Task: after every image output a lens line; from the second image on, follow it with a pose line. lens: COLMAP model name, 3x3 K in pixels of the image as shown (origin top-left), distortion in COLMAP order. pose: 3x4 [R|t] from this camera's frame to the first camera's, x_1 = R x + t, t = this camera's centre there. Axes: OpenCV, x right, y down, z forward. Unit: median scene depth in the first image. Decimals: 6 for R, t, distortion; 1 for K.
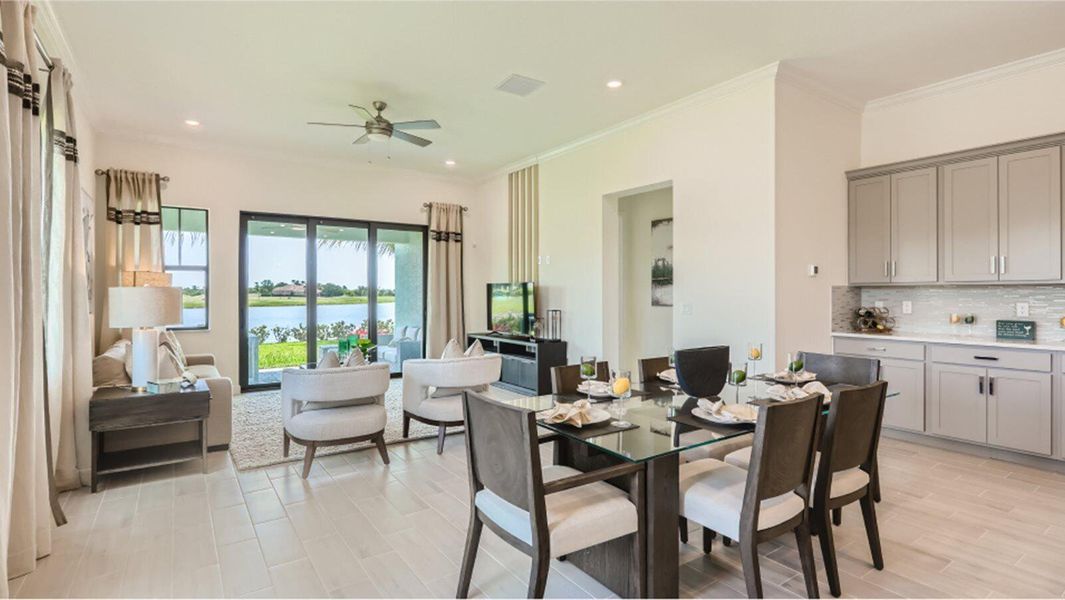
lens RADIAL K [[514.2, 0, 531.5], [0, 514.2, 288.4], [0, 0, 1]] dist [-0.001492, -0.000046]
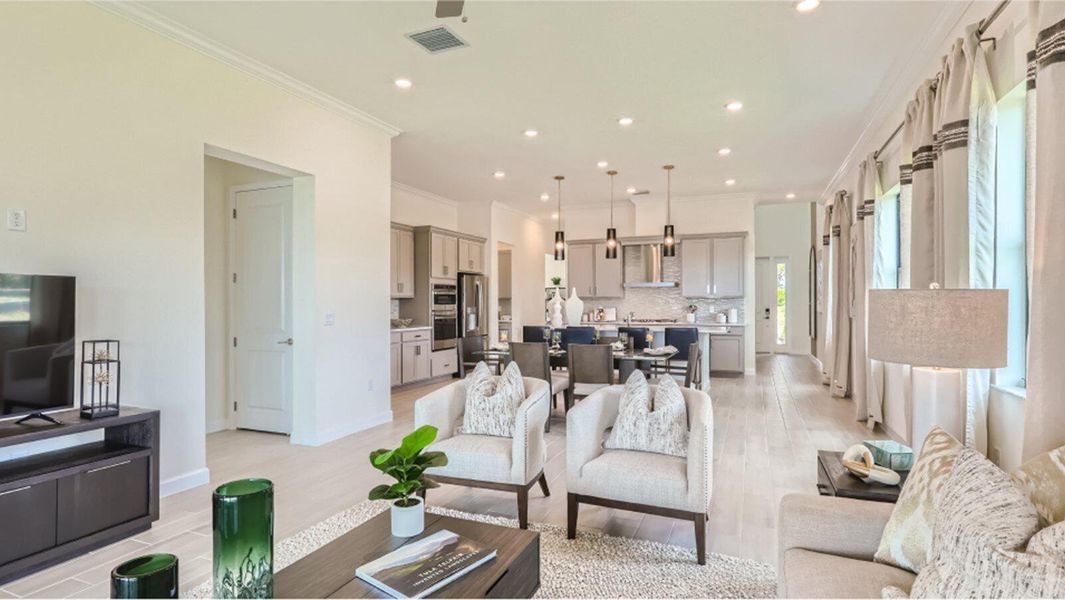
lens RADIAL K [[544.3, 0, 532.5], [0, 544.3, 300.0], [0, 0, 1]] dist [-0.001126, -0.000042]
pose [[-0.550127, 0.006083, 0.835059, -0.631067], [-0.003086, 0.999952, -0.009318, 0.010513], [-0.835075, -0.007703, -0.550082, 1.050454]]
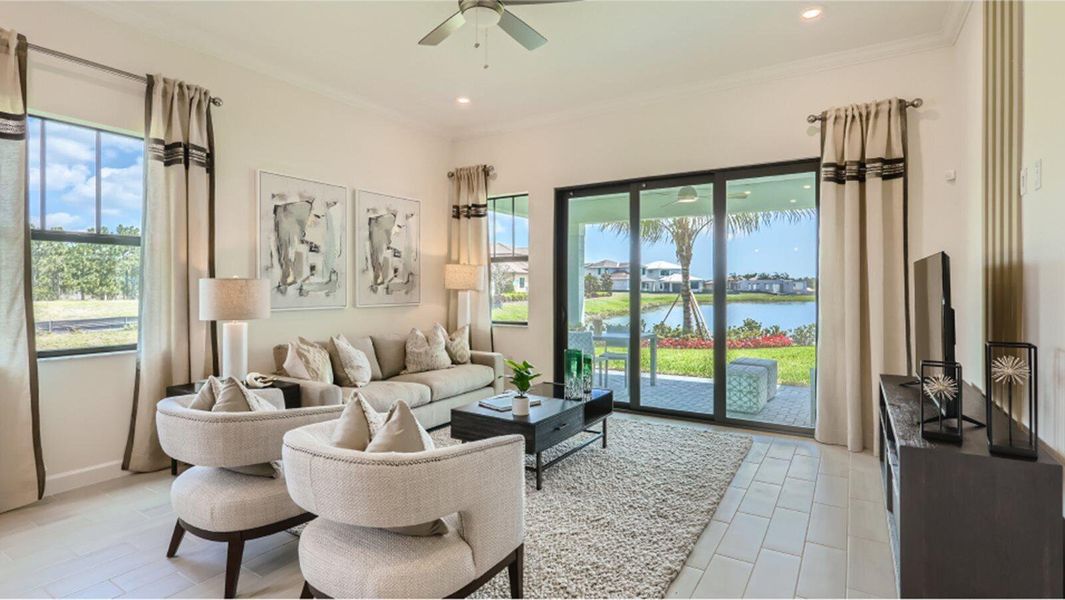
lens RADIAL K [[514.2, 0, 531.5], [0, 514.2, 288.4], [0, 0, 1]] dist [-0.001492, -0.000046]
pose [[0.396948, 0.003798, -0.917833, 0.220977], [0.007582, 0.999944, 0.007416, 0.008214], [0.917810, -0.009903, 0.396897, 0.700759]]
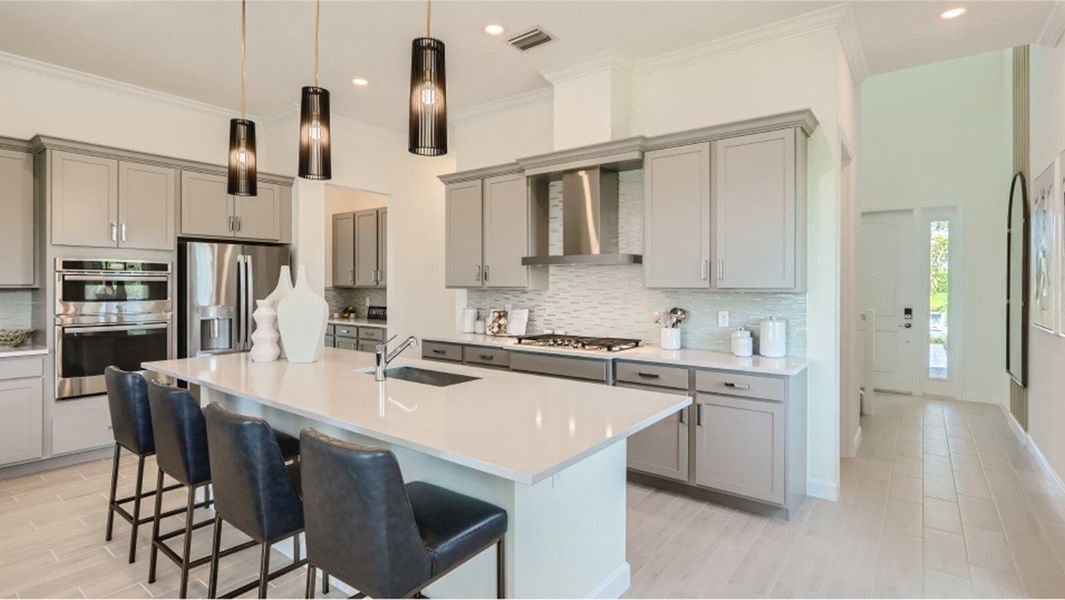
lens RADIAL K [[514.2, 0, 531.5], [0, 514.2, 288.4], [0, 0, 1]] dist [-0.001492, -0.000046]
pose [[-0.311669, -0.005426, 0.950175, -0.093933], [-0.011038, 0.999937, 0.002090, -0.014917], [-0.950127, -0.009837, -0.311709, 0.132160]]
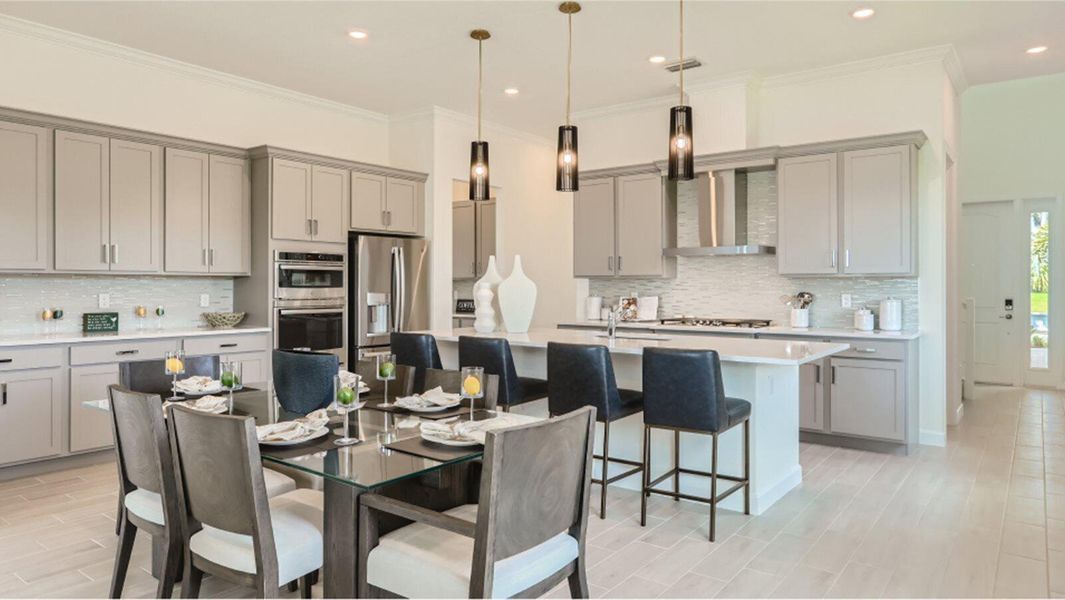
lens RADIAL K [[674.4, 0, 528.8], [0, 674.4, 286.3], [0, 0, 1]] dist [0.000920, 0.000059]
pose [[-0.314301, 0.000100, 0.949323, -0.346266], [-0.009062, 0.999954, -0.003106, 0.007443], [-0.949280, -0.009579, -0.314286, 0.449365]]
